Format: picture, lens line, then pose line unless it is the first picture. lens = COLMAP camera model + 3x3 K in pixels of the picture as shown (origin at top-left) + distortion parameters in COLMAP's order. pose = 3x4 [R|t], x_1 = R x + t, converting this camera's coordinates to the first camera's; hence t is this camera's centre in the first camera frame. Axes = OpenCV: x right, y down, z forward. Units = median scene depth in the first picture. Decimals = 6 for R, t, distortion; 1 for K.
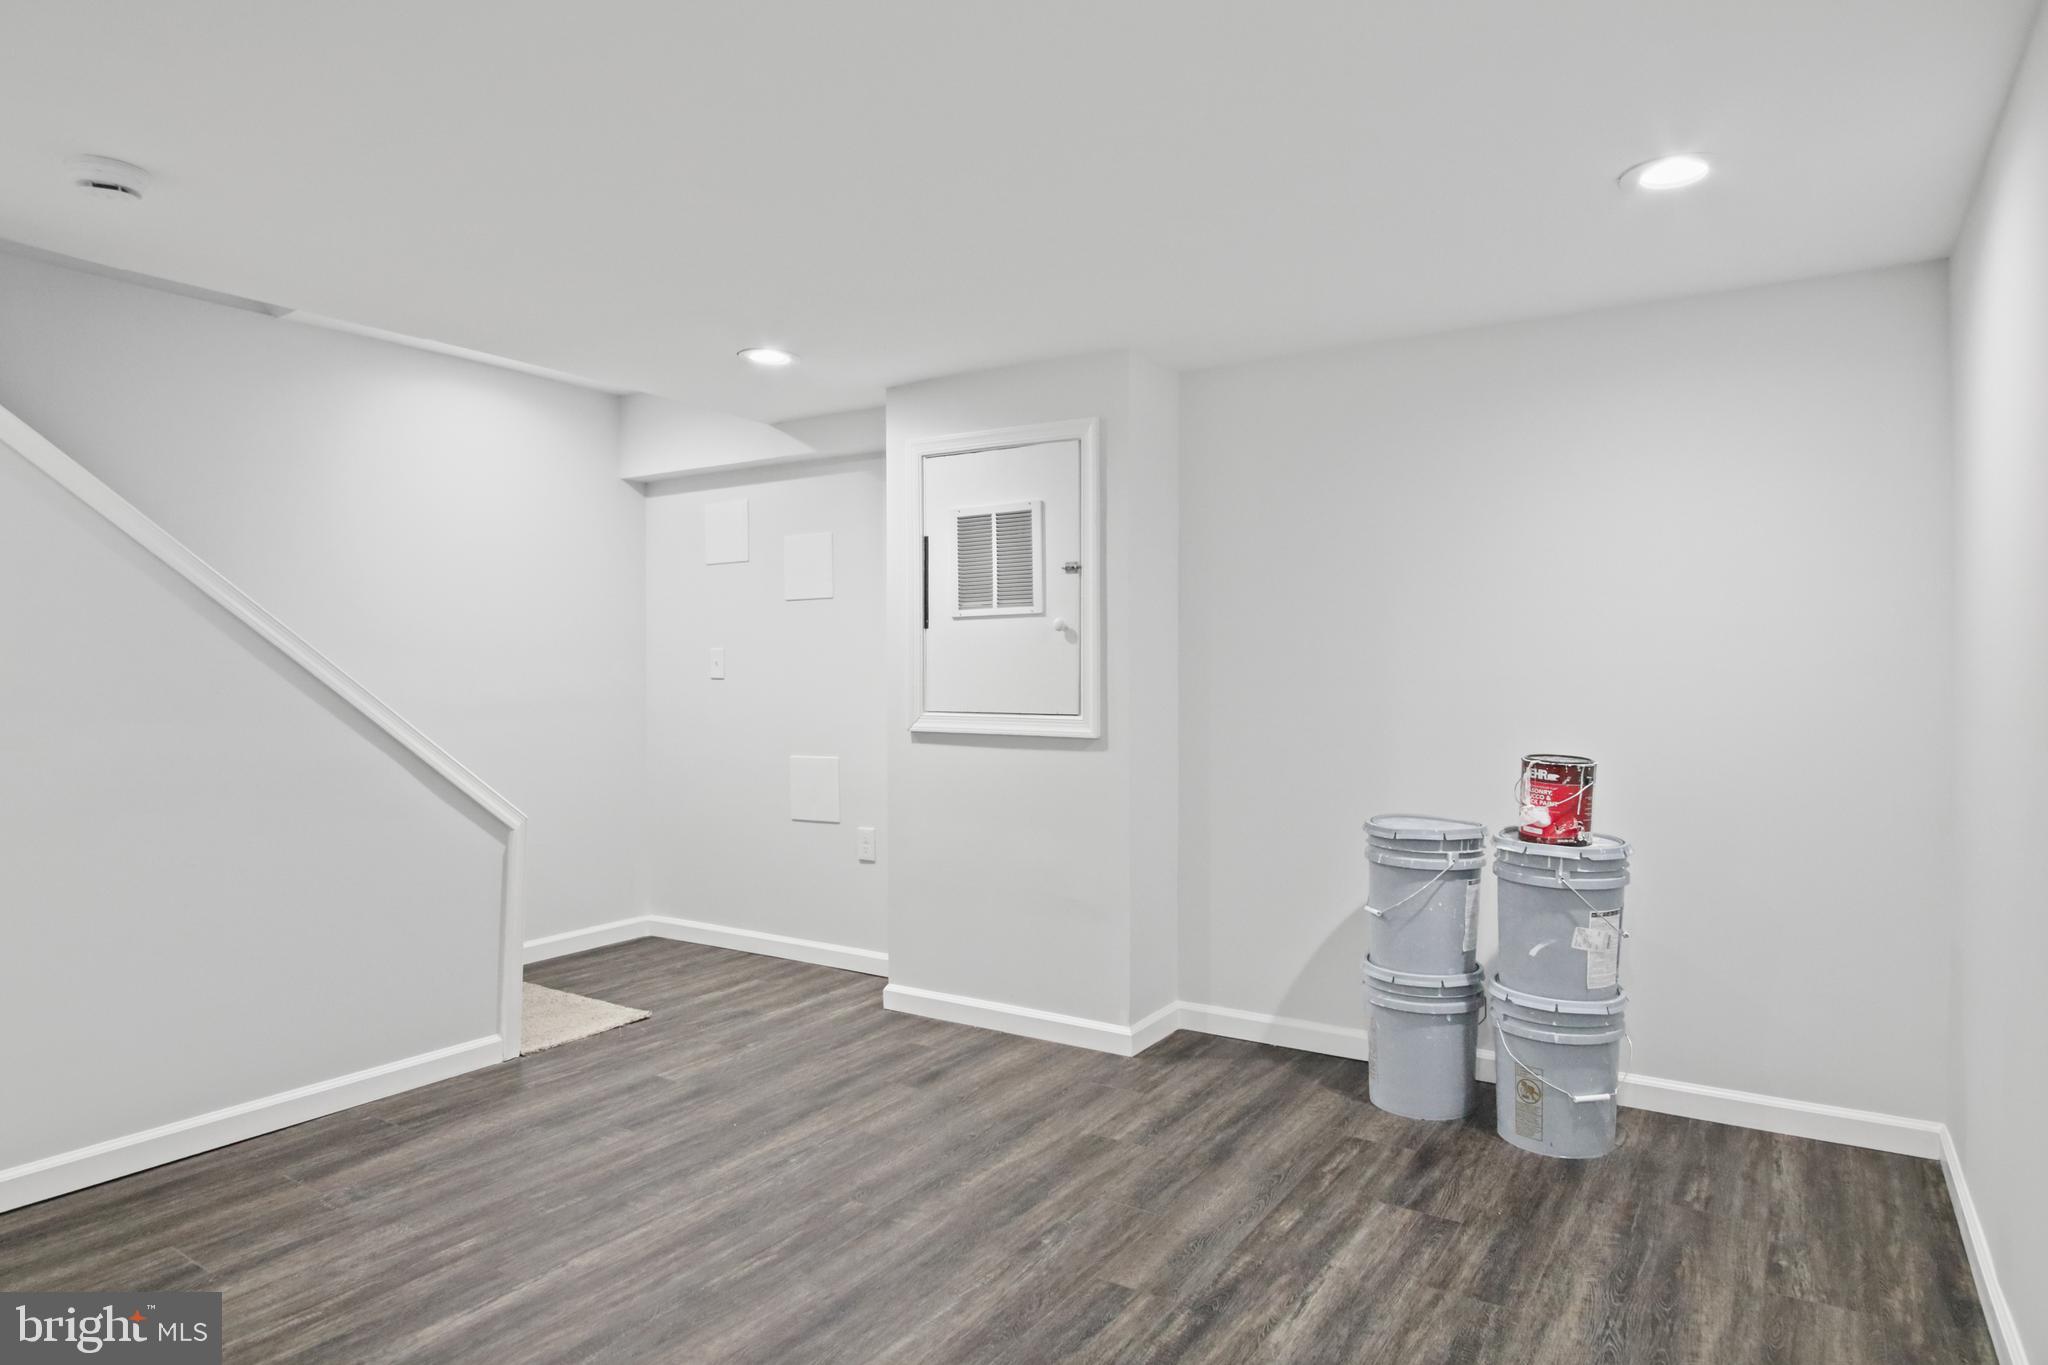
lens RADIAL K [[1189.5, 0, 1034.4], [0, 1189.5, 687.7], [0, 0, 1]] dist [-0.025001, 0.000102]
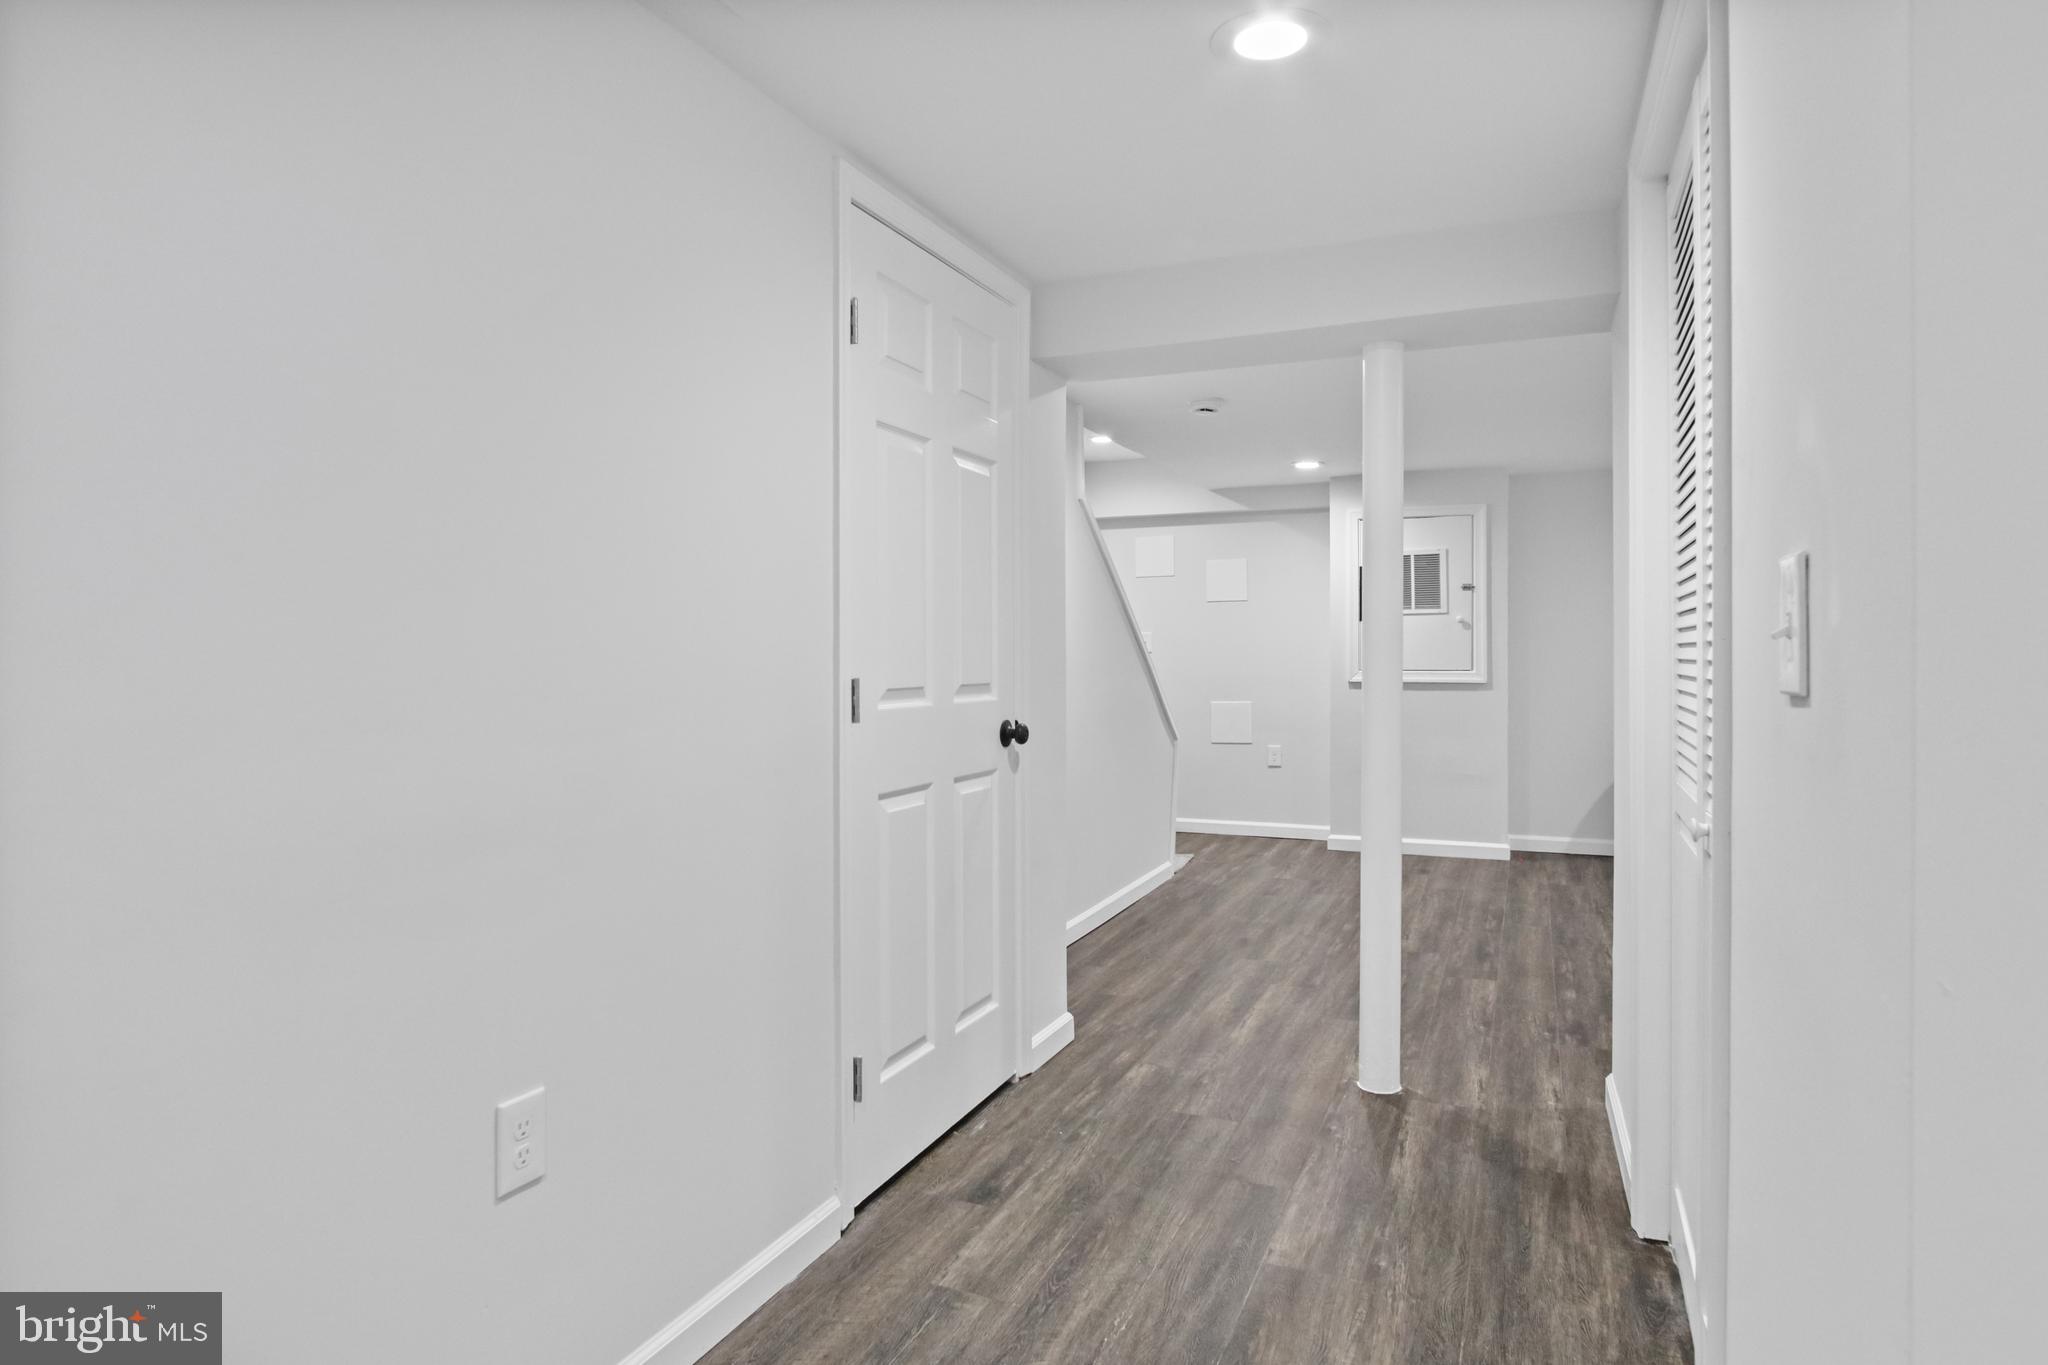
lens RADIAL K [[1171.4, 0, 1003.1], [0, 1171.4, 663.2], [0, 0, 1]] dist [-0.023494, 0.006387]
pose [[0.988136, -0.009027, 0.153318, -1.136401], [0.009472, 0.999953, -0.002173, 0.011644], [-0.153291, 0.003600, 0.988175, -0.754917]]
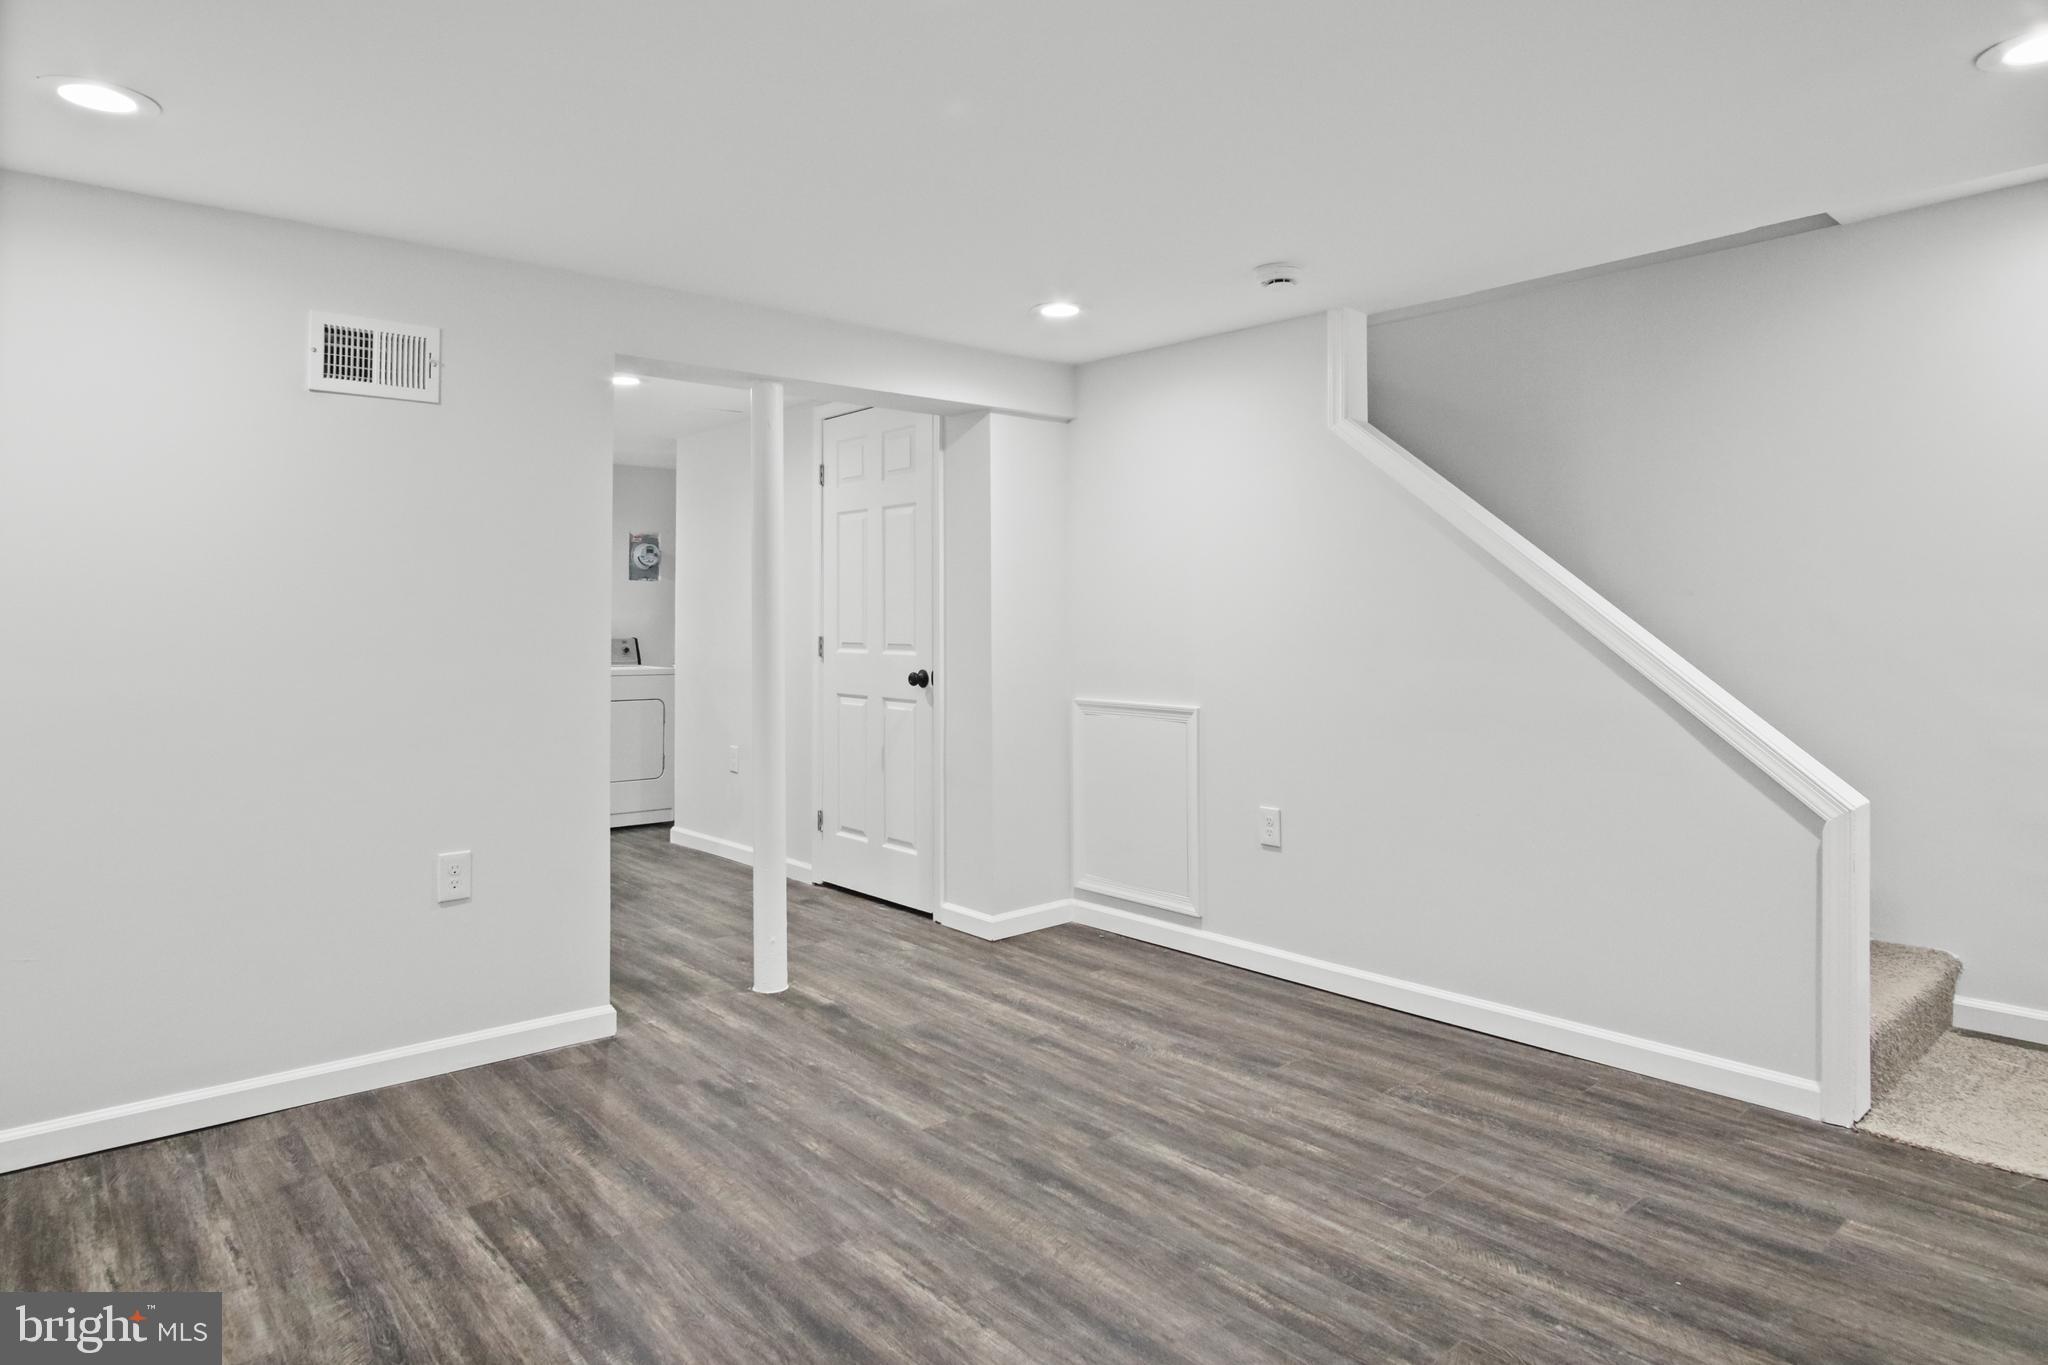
lens RADIAL K [[1171.4, 0, 1007.5], [0, 1171.4, 623.5], [0, 0, 1]] dist [-0.023494, 0.006387]
pose [[-0.287406, 0.002183, -0.957806, 0.506930], [-0.005187, 0.999979, 0.003836, -0.008365], [0.957795, 0.006070, -0.287389, 0.850666]]
